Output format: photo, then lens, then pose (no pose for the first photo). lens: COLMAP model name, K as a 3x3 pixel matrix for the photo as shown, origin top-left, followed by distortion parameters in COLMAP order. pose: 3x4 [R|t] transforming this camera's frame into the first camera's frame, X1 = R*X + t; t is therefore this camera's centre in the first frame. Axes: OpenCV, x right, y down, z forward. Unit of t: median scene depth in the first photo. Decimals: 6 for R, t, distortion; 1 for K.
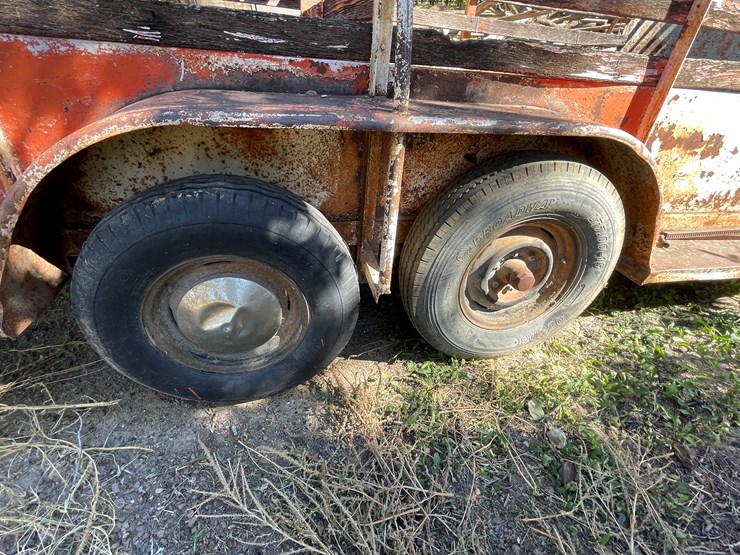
lens RADIAL K [[358.4, 0, 367.4], [0, 358.4, 277.5], [0, 0, 1]] dist [-0.001459, -0.000982]
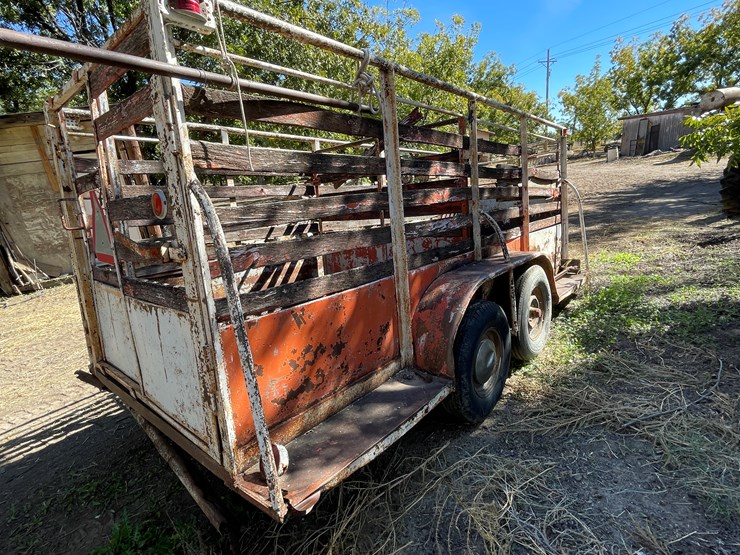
lens RADIAL K [[388.1, 0, 365.9], [0, 388.1, 277.1], [0, 0, 1]] dist [-0.000786, -0.001475]
pose [[0.798284, -0.247426, 0.549111, -1.893038], [0.443277, 0.858588, -0.257550, -0.040449], [-0.407735, 0.449006, 0.795076, -0.725363]]
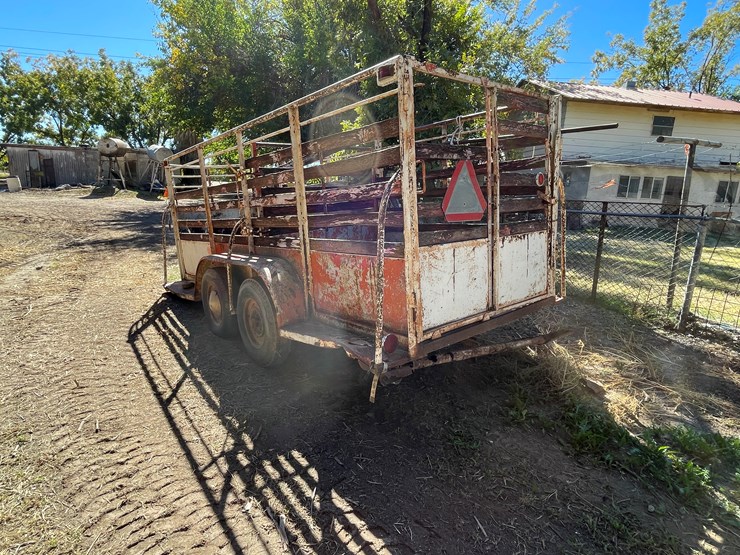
lens RADIAL K [[415.7, 0, 365.6], [0, 415.7, 275.2], [0, 0, 1]] dist [-0.000623, 0.001909]
pose [[-0.455587, -0.211875, 0.864609, -3.639037], [0.505171, 0.738186, 0.447084, -2.133714], [-0.732968, 0.640461, -0.229275, 2.220563]]
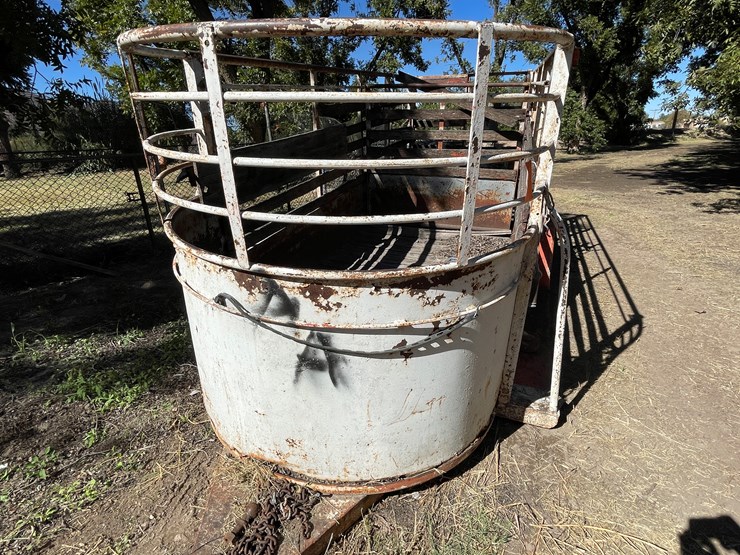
lens RADIAL K [[392.8, 0, 370.1], [0, 392.8, 279.5], [0, 0, 1]] dist [-0.001136, -0.000206]
pose [[-0.540841, 0.299596, -0.785960, 3.132454], [-0.481509, 0.655881, 0.581351, -2.062525], [0.689666, 0.692866, -0.210469, 2.292452]]
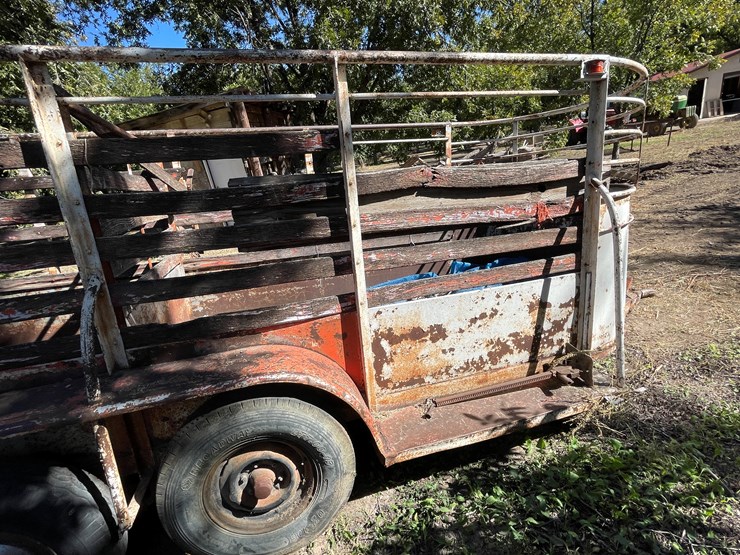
lens RADIAL K [[358.4, 0, 367.4], [0, 358.4, 277.5], [0, 0, 1]] dist [-0.001459, -0.000982]
pose [[0.986710, -0.162481, 0.001577, 0.906738], [0.154565, 0.935557, -0.317559, -0.222332], [0.050122, 0.313582, 0.948237, -0.343895]]
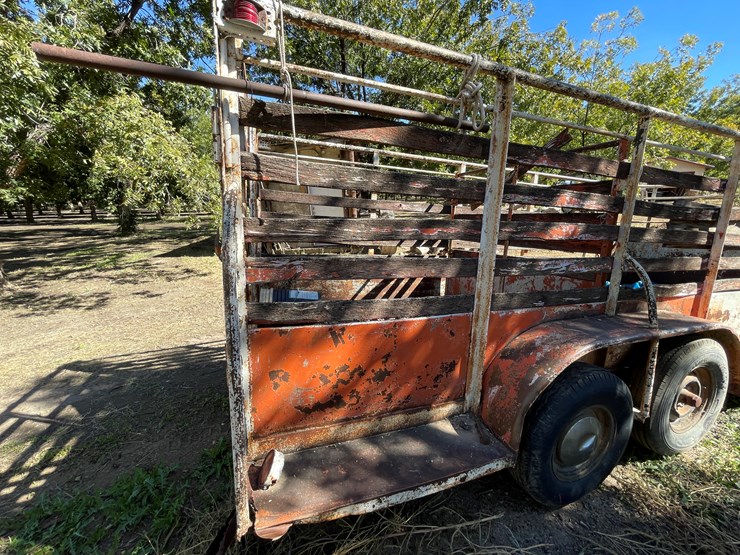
lens RADIAL K [[300.8, 0, 368.3], [0, 300.8, 277.5], [0, 0, 1]] dist [-0.003746, 0.000576]
pose [[0.992969, -0.061077, 0.101400, -1.351710], [0.095139, 0.921471, -0.376617, -0.157159], [-0.070434, 0.383616, 0.920803, -0.535238]]
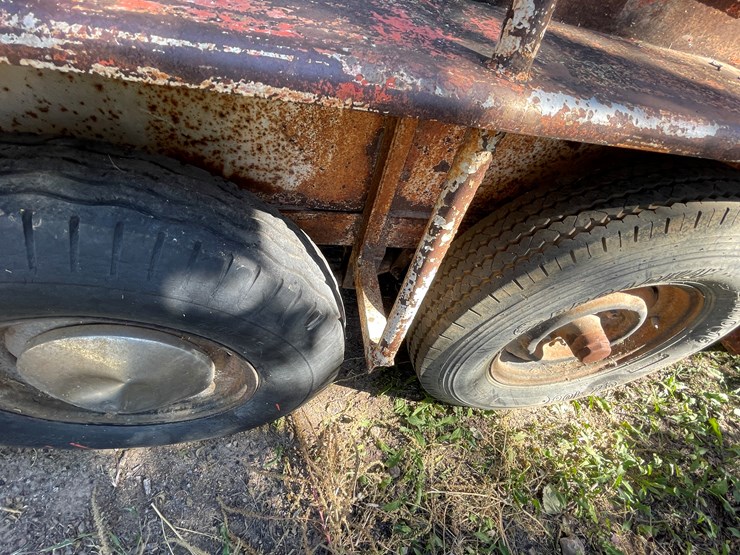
lens RADIAL K [[358.3, 0, 367.1], [0, 358.3, 276.7], [0, 0, 1]] dist [-0.001867, -0.000443]
pose [[0.987589, 0.146889, 0.055610, -0.033988], [-0.156579, 0.948533, 0.275261, -0.240201], [-0.012315, -0.280552, 0.959760, 0.413187]]
